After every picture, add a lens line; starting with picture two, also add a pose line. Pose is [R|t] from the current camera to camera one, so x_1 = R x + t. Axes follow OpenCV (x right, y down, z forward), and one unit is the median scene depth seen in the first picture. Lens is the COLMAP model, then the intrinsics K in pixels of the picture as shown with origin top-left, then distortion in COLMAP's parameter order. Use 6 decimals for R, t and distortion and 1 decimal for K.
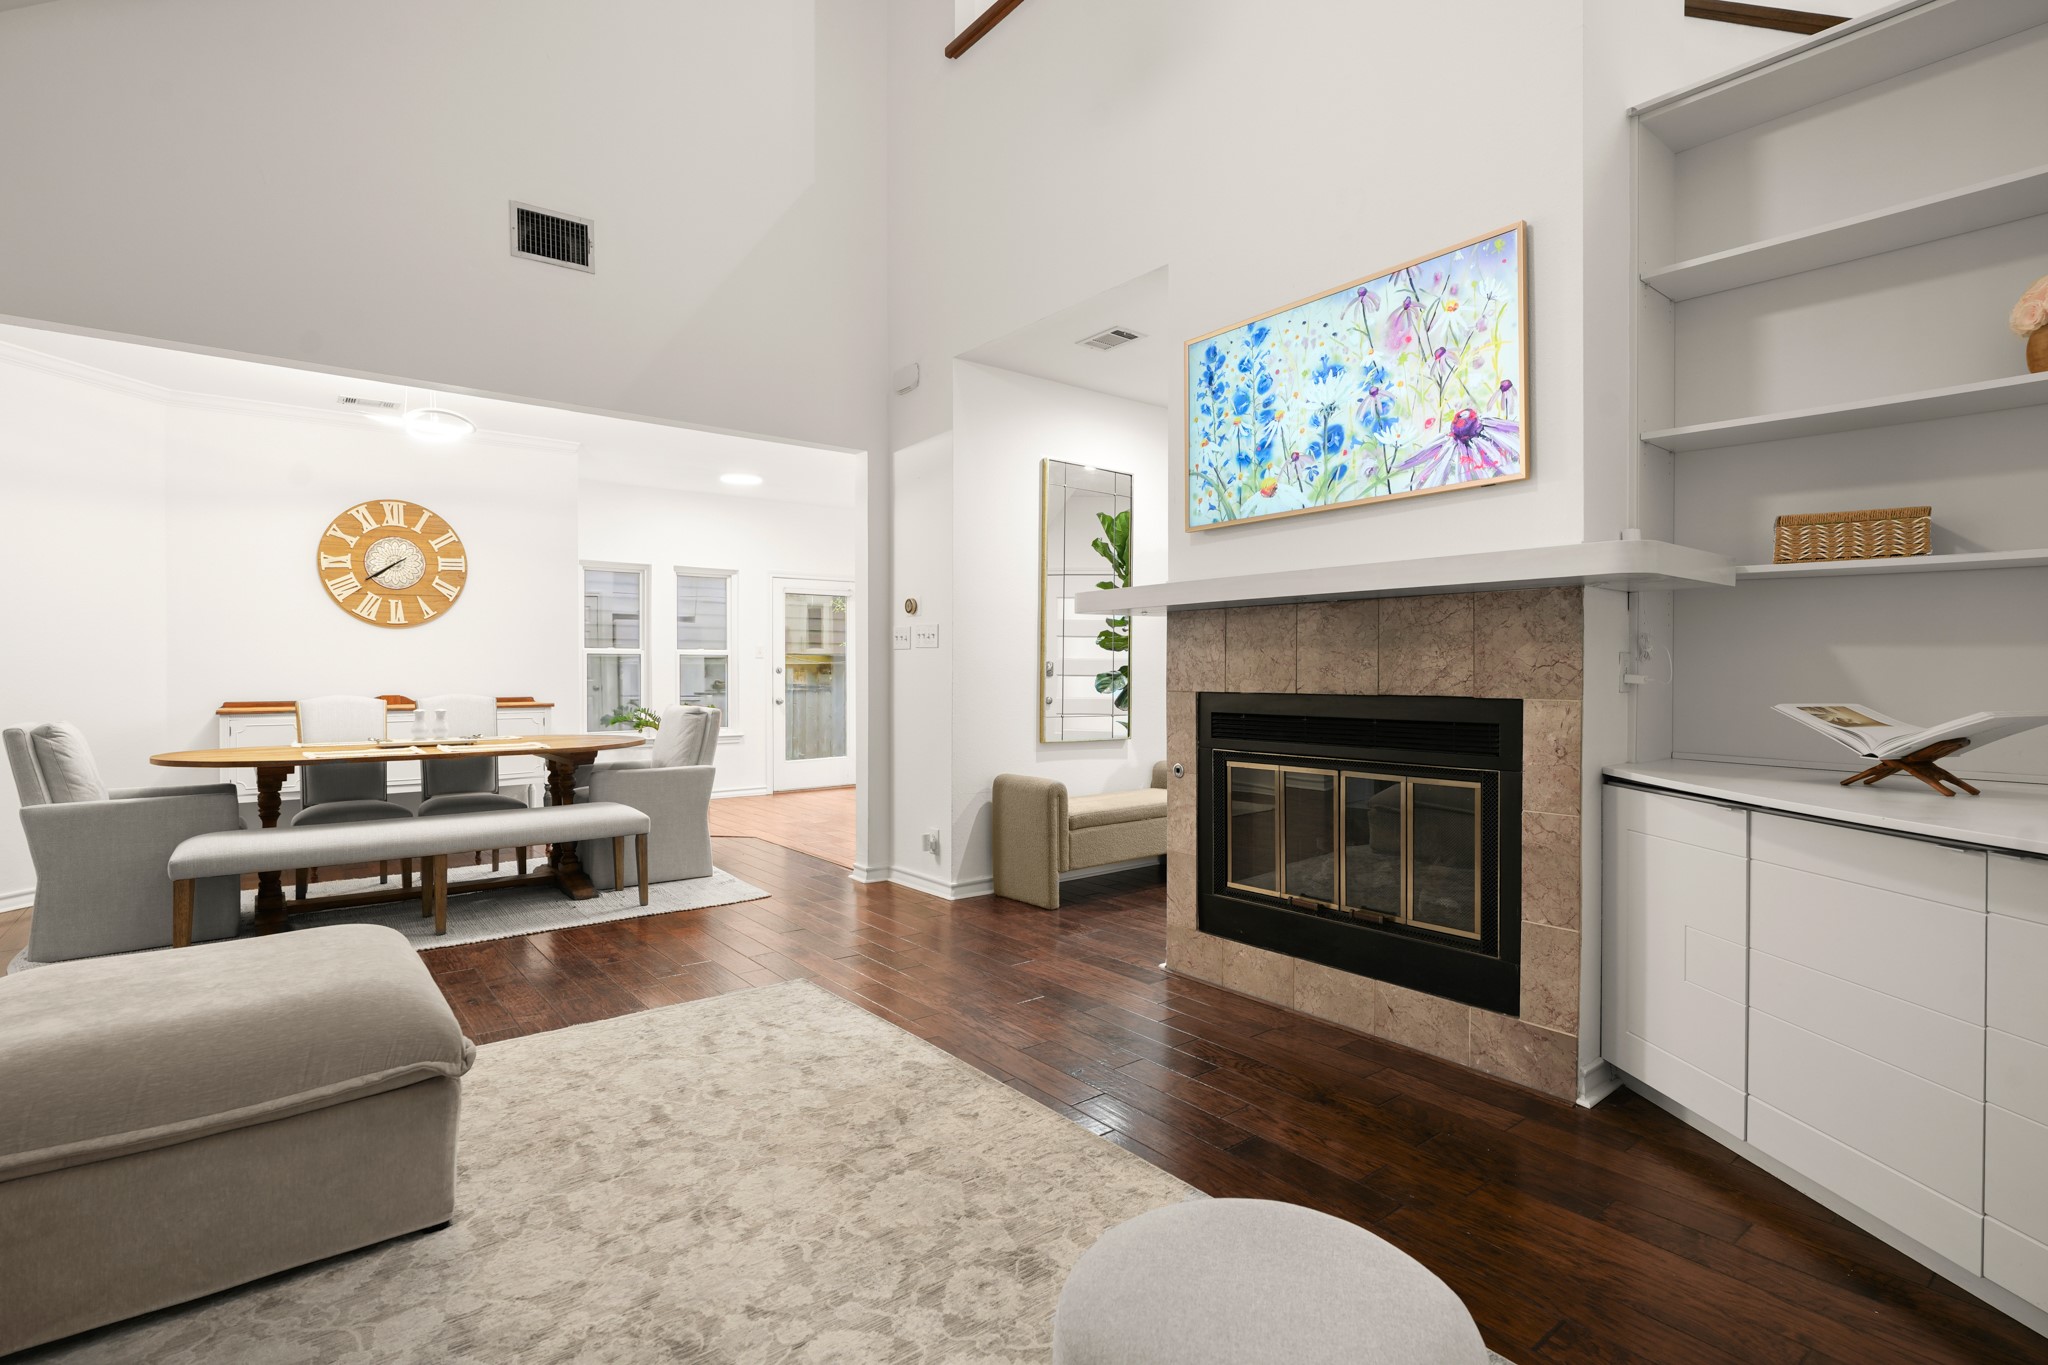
lens RADIAL K [[994.4, 0, 1029.1], [0, 994.4, 677.3], [0, 0, 1]] dist [-0.001580, 0.000084]
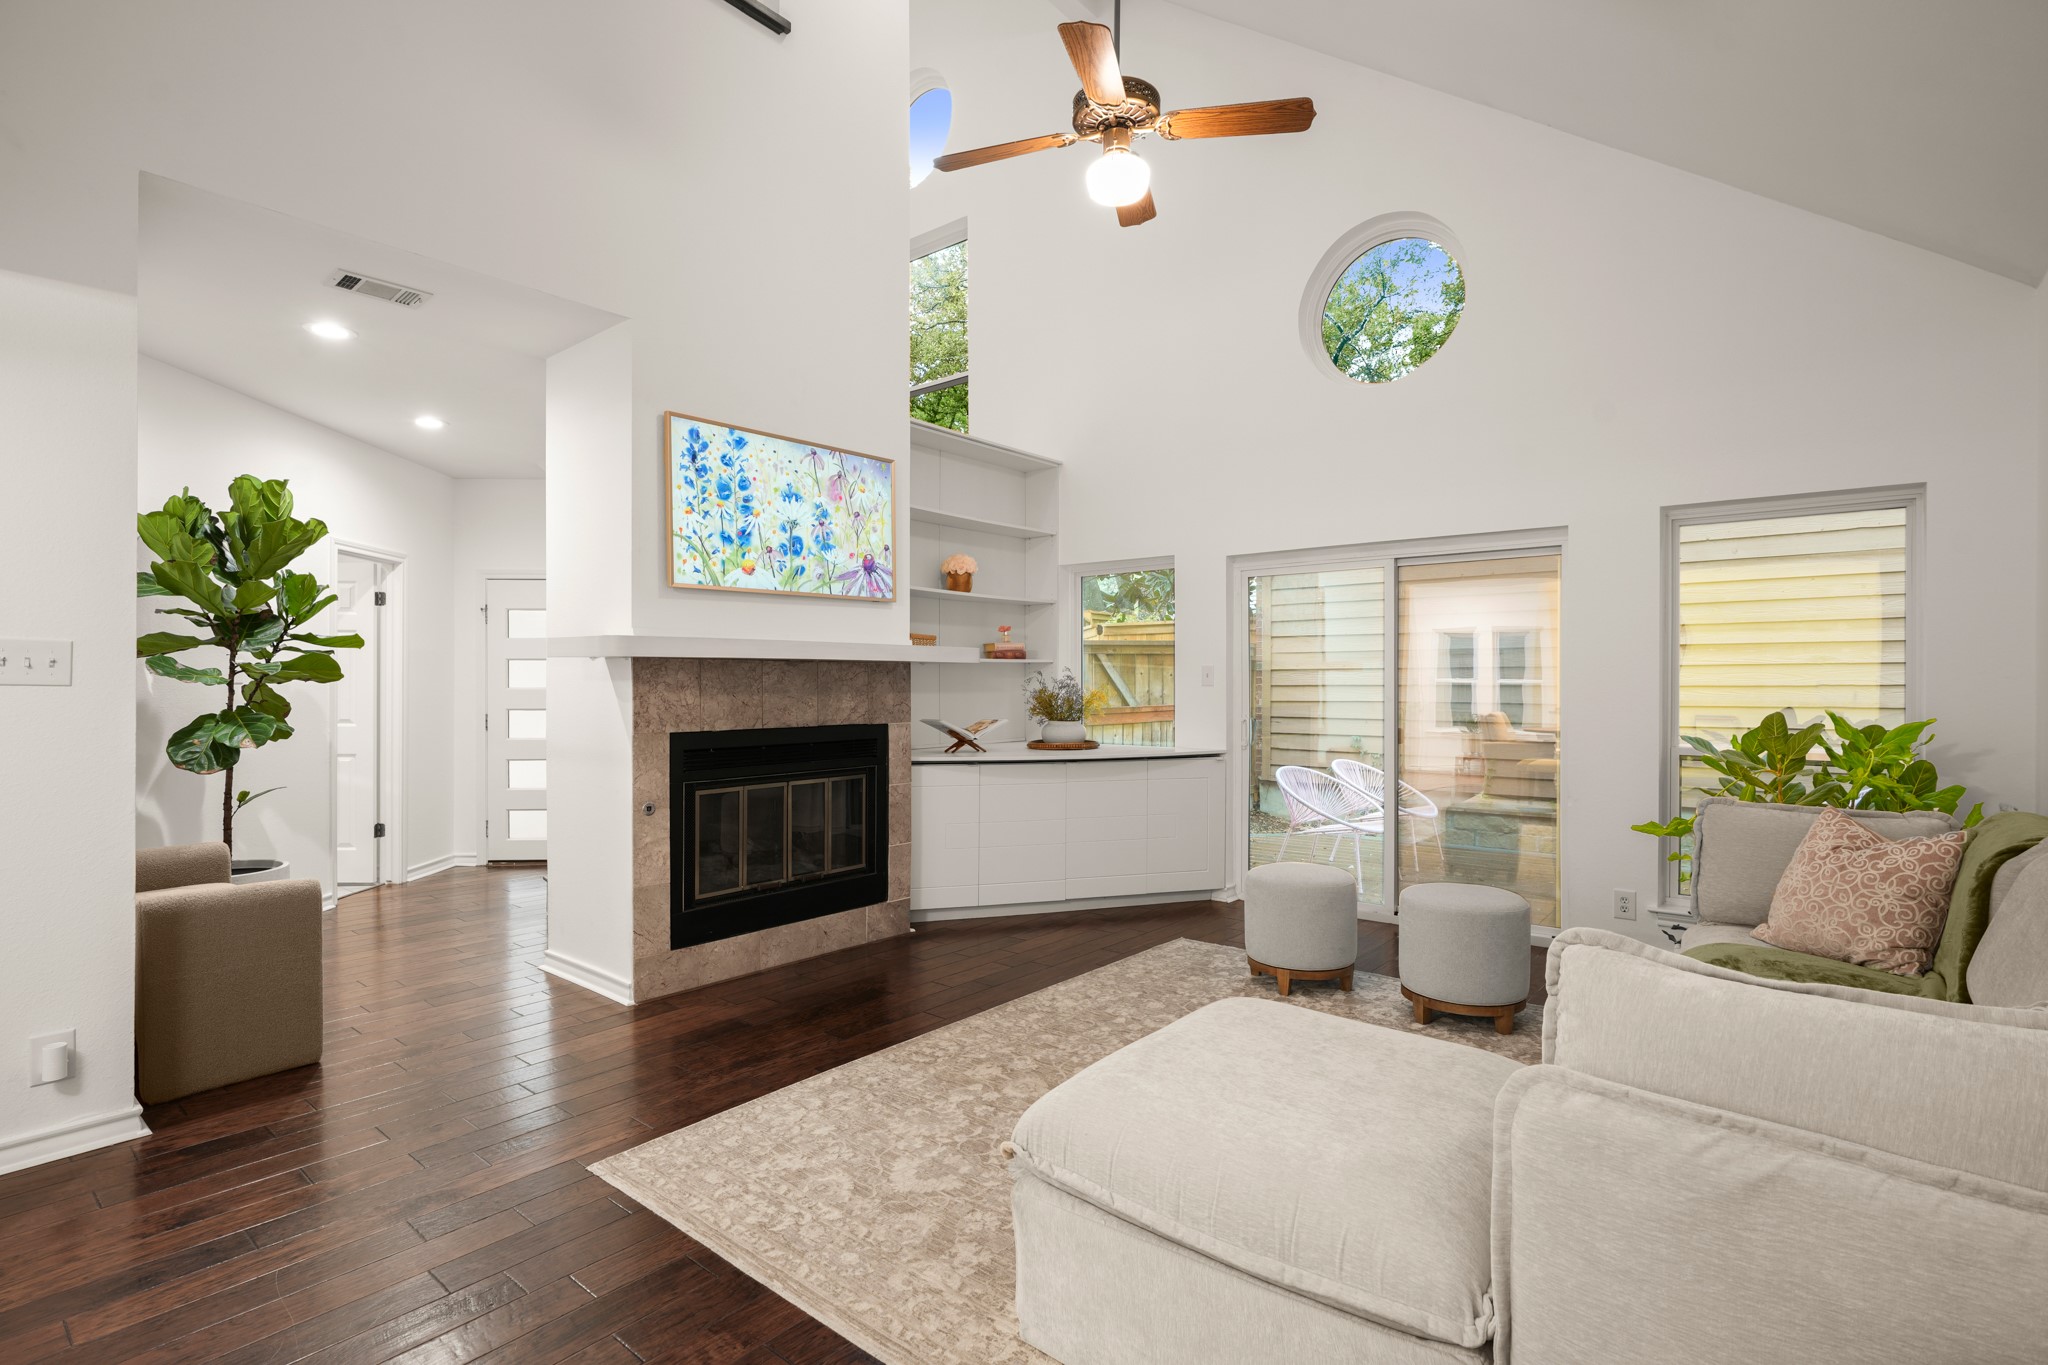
lens RADIAL K [[994.4, 0, 1025.6], [0, 994.4, 685.9], [0, 0, 1]] dist [-0.001580, 0.000084]
pose [[-0.209365, -0.005593, 0.977821, -1.074667], [0.005216, 0.999963, 0.006837, -0.046565], [-0.977824, 0.006532, -0.209328, 0.923786]]
